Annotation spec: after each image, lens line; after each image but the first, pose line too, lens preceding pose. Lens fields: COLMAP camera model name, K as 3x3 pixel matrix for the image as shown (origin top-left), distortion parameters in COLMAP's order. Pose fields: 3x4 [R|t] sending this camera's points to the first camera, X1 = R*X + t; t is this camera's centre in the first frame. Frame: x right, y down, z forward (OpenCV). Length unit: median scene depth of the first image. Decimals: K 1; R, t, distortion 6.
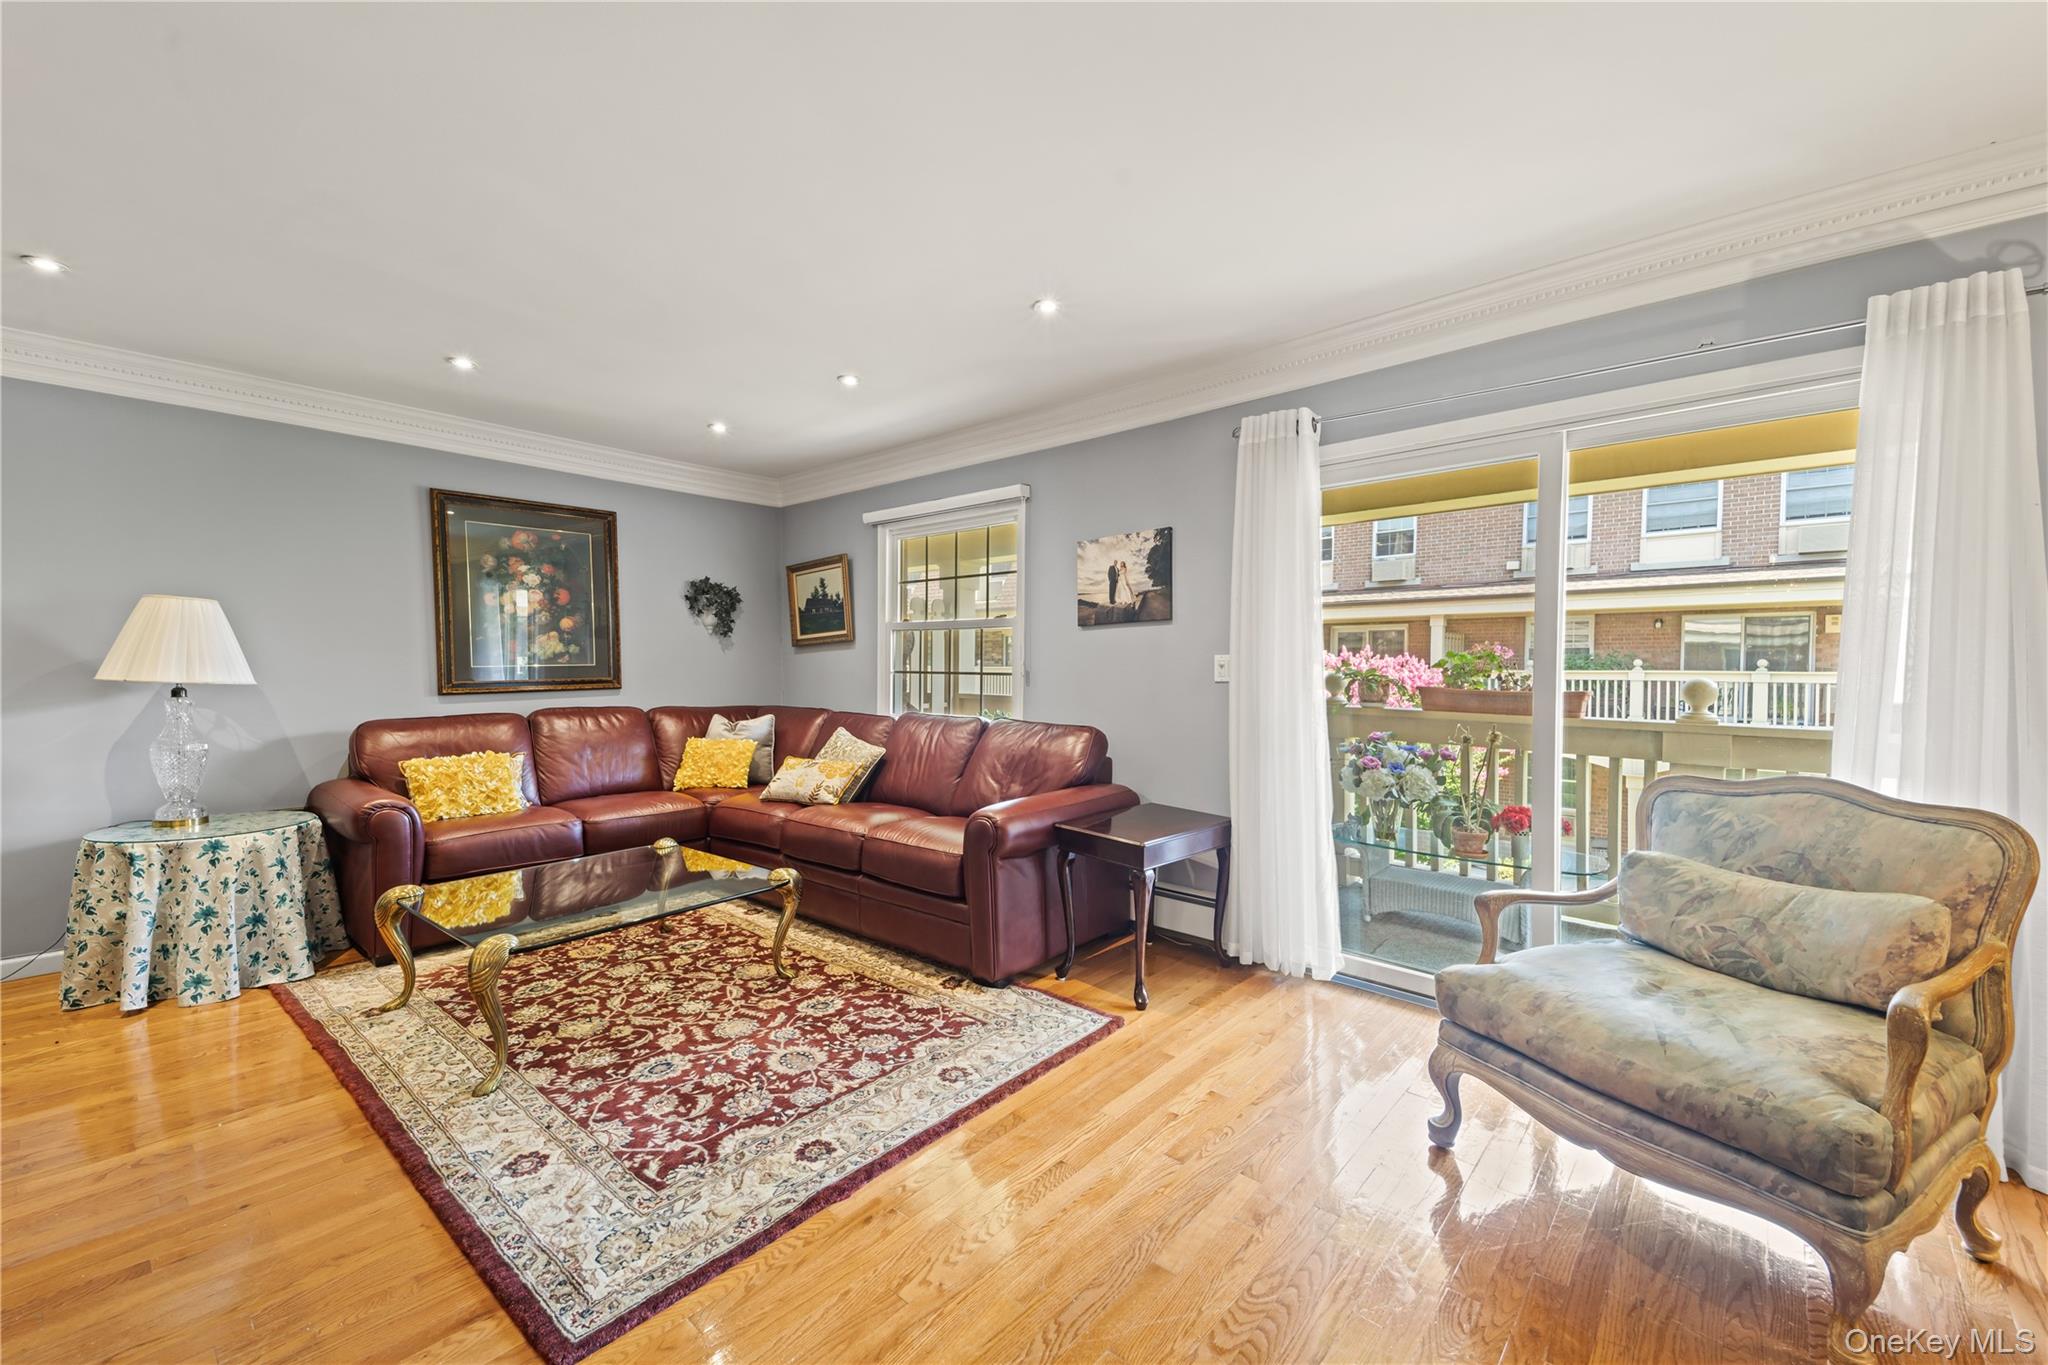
lens RADIAL K [[818.9, 0, 1007.3], [0, 818.9, 685.3], [0, 0, 1]] dist [0.097887, -0.044103]
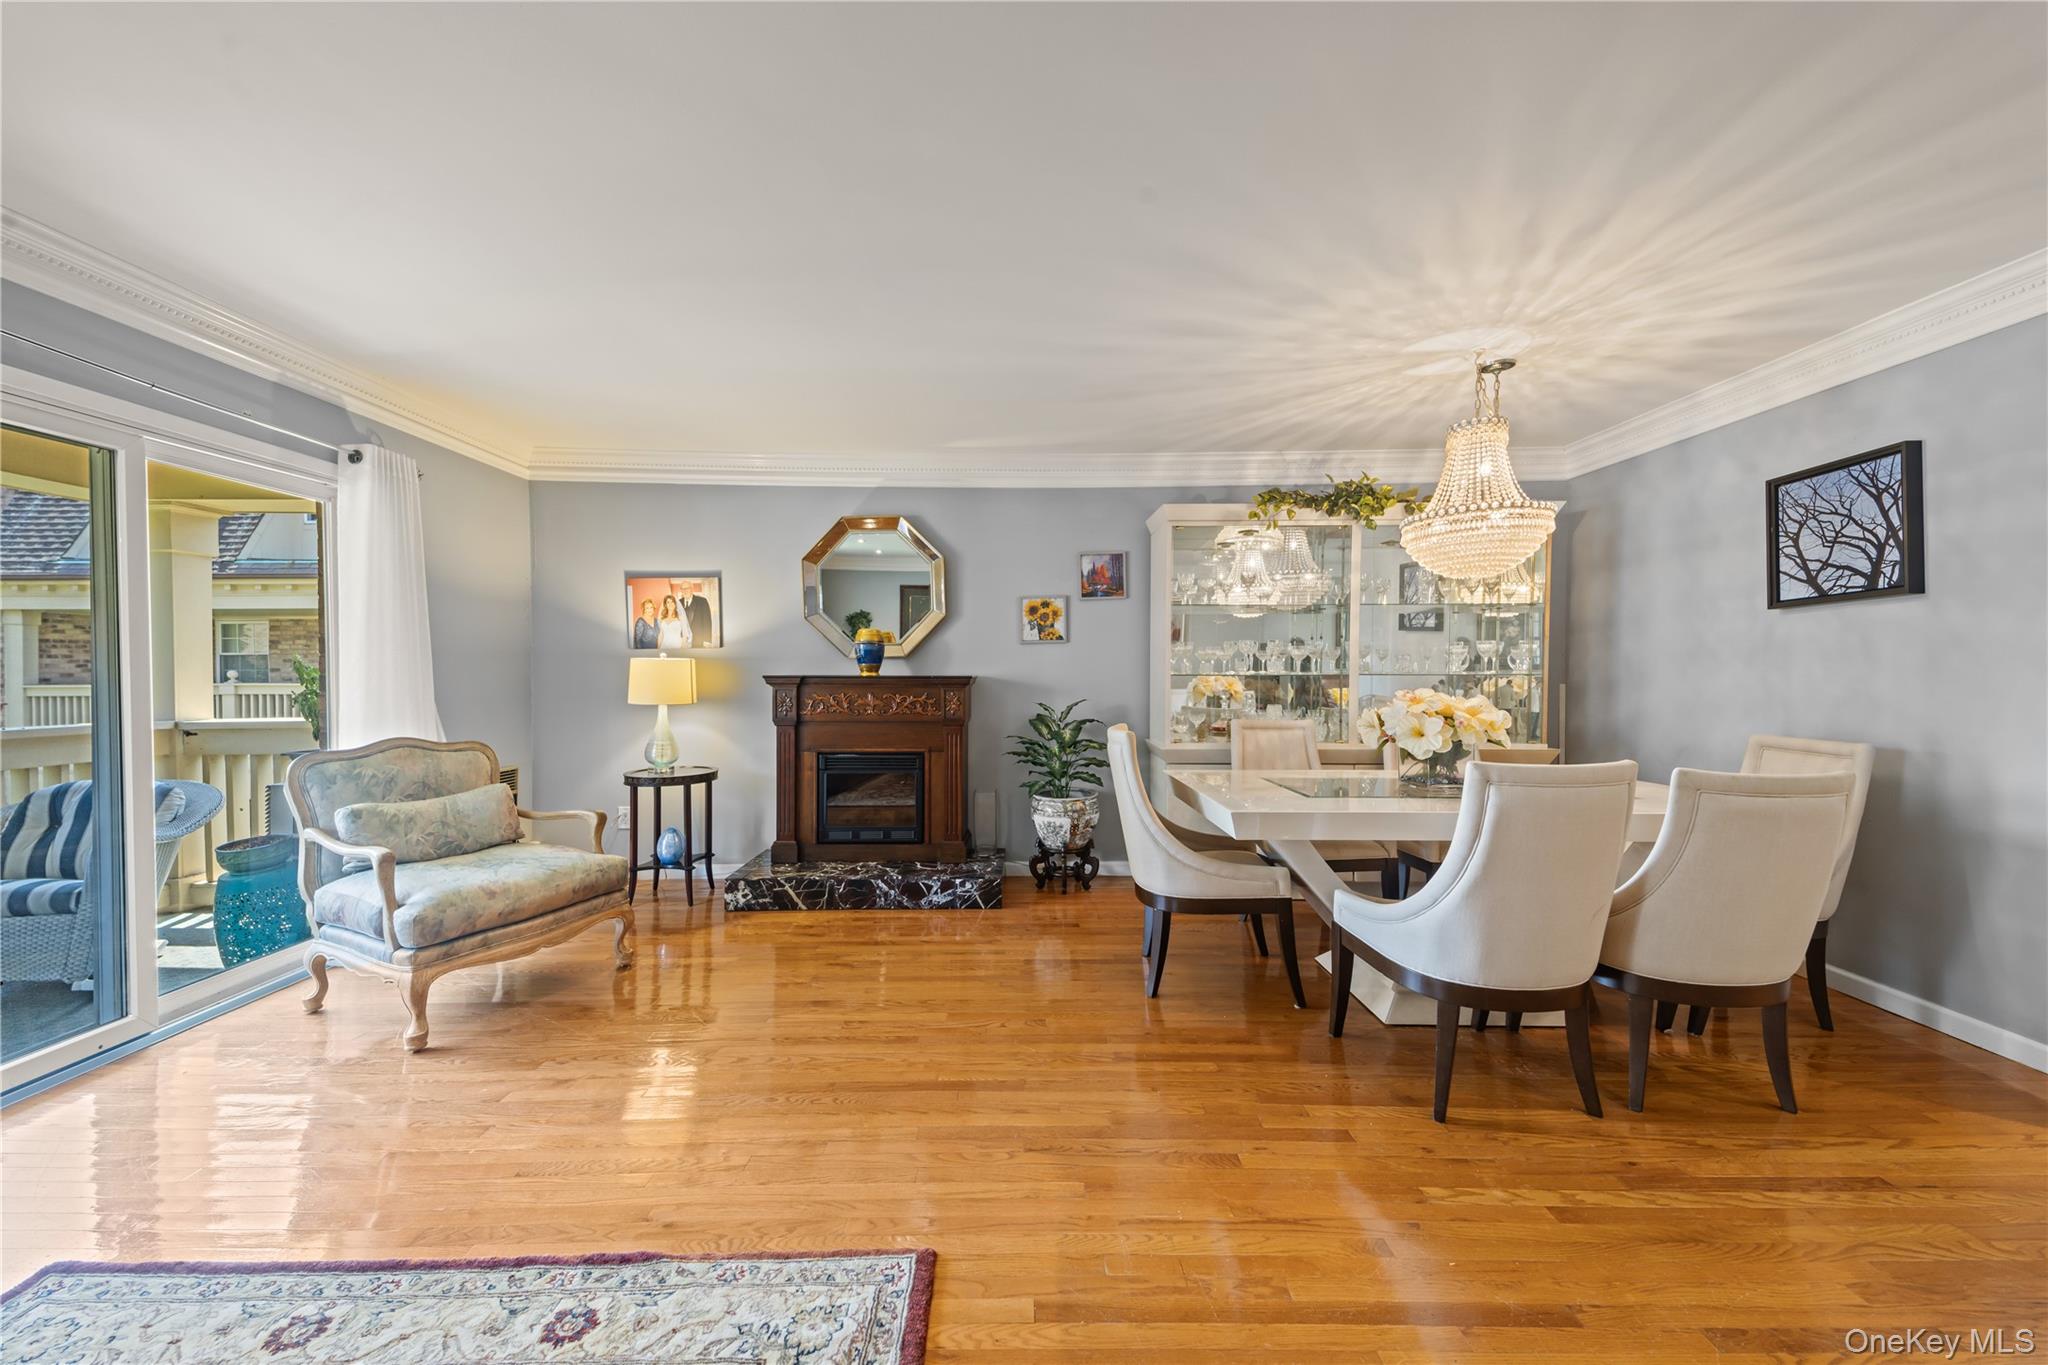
lens RADIAL K [[791.3, 0, 1026.1], [0, 791.3, 684.2], [0, 0, 1]] dist [0.096342, -0.038506]
pose [[-0.666271, -0.016520, 0.745527, -0.735555], [0.016689, 0.999174, 0.037055, -0.023432], [-0.745523, 0.037131, -0.665445, 0.829193]]
